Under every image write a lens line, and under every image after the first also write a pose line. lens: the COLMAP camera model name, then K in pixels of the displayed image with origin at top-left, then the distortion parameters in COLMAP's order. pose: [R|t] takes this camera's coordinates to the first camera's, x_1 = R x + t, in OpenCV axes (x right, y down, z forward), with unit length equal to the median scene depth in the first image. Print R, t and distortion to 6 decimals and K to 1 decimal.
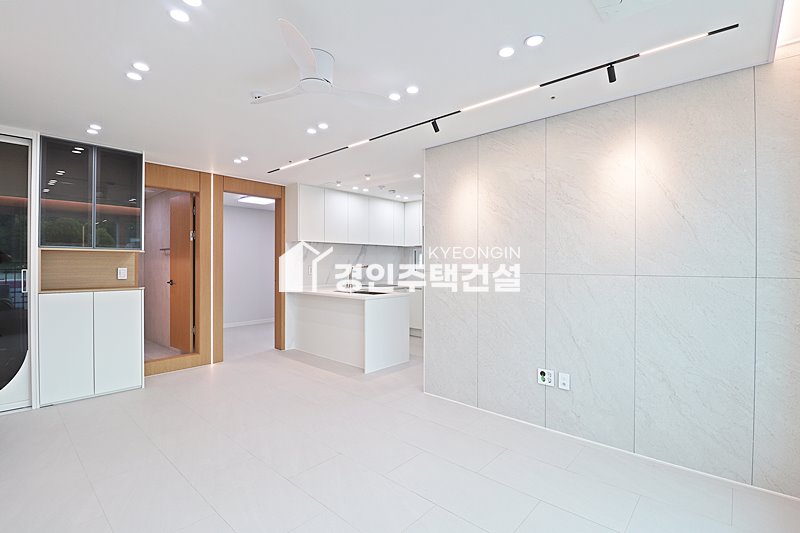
lens RADIAL K [[371.3, 0, 411.3], [0, 371.3, 264.3], [0, 0, 1]] dist [-0.008695, -0.008184]
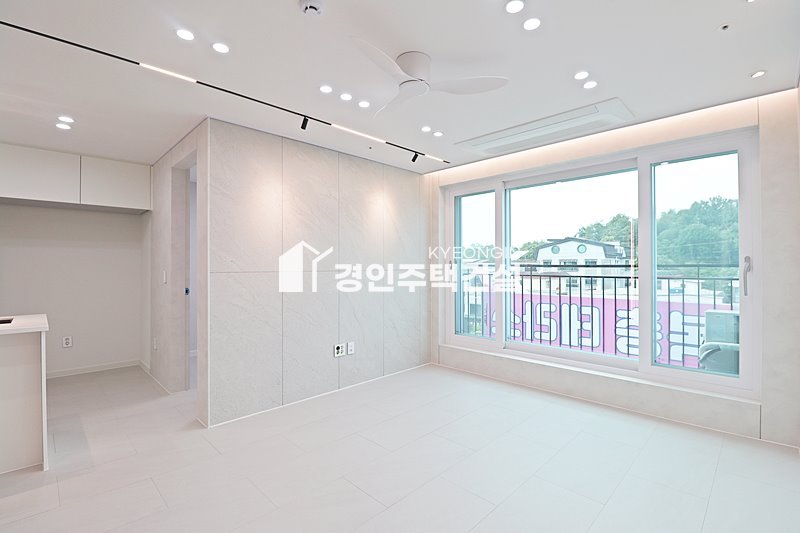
lens RADIAL K [[371.3, 0, 403.7], [0, 371.3, 264.6], [0, 0, 1]] dist [-0.008695, -0.008184]
pose [[0.053090, 0.000445, 0.998590, -0.721130], [0.004467, 0.999990, -0.000683, 0.004264], [-0.998580, 0.004497, 0.053087, 0.545615]]
